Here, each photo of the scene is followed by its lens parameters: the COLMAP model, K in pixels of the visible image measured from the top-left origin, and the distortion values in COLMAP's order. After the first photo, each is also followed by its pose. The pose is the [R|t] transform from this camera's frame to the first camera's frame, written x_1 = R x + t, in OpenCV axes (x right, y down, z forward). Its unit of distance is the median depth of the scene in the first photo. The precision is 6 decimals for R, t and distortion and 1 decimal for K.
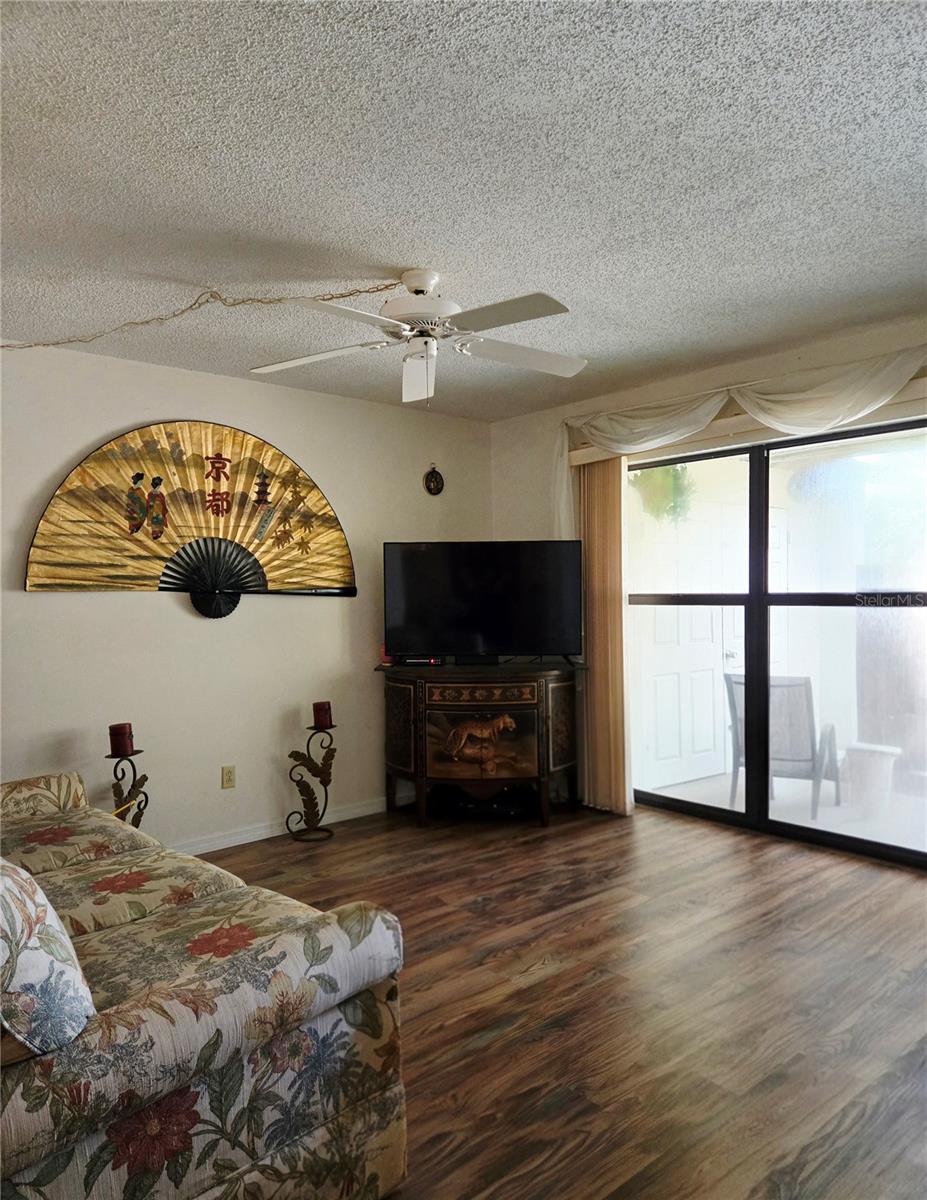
lens RADIAL K [[828.0, 0, 463.5], [0, 828.0, 600.0], [0, 0, 1]] dist [0.047329, -0.000208]
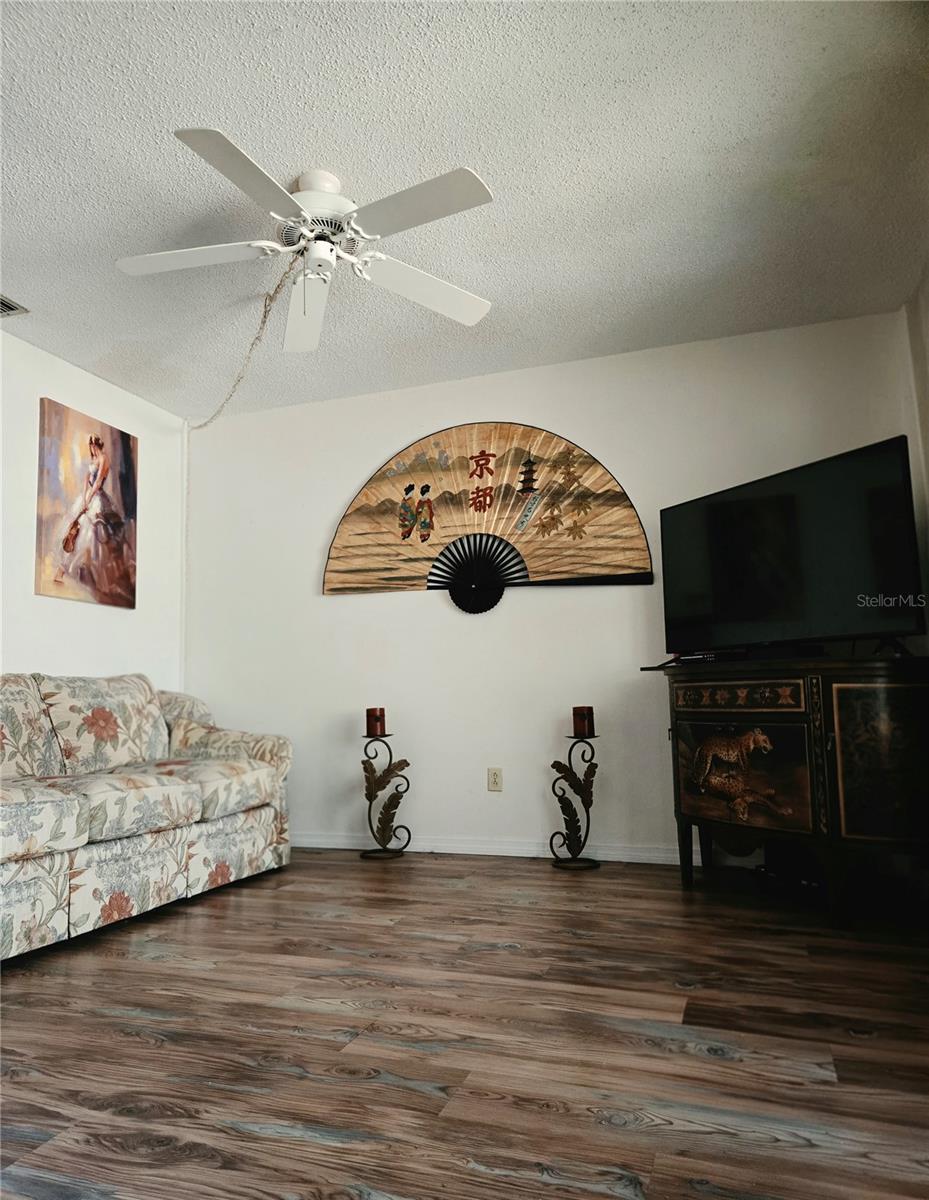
lens RADIAL K [[836.8, 0, 464.2], [0, 836.8, 619.2], [0, 0, 1]] dist [0.052316, -0.000872]
pose [[0.482403, -0.085460, -0.871771, 0.534866], [-0.001759, 0.995133, -0.098527, 0.120378], [0.875948, 0.049063, 0.479905, 0.483192]]
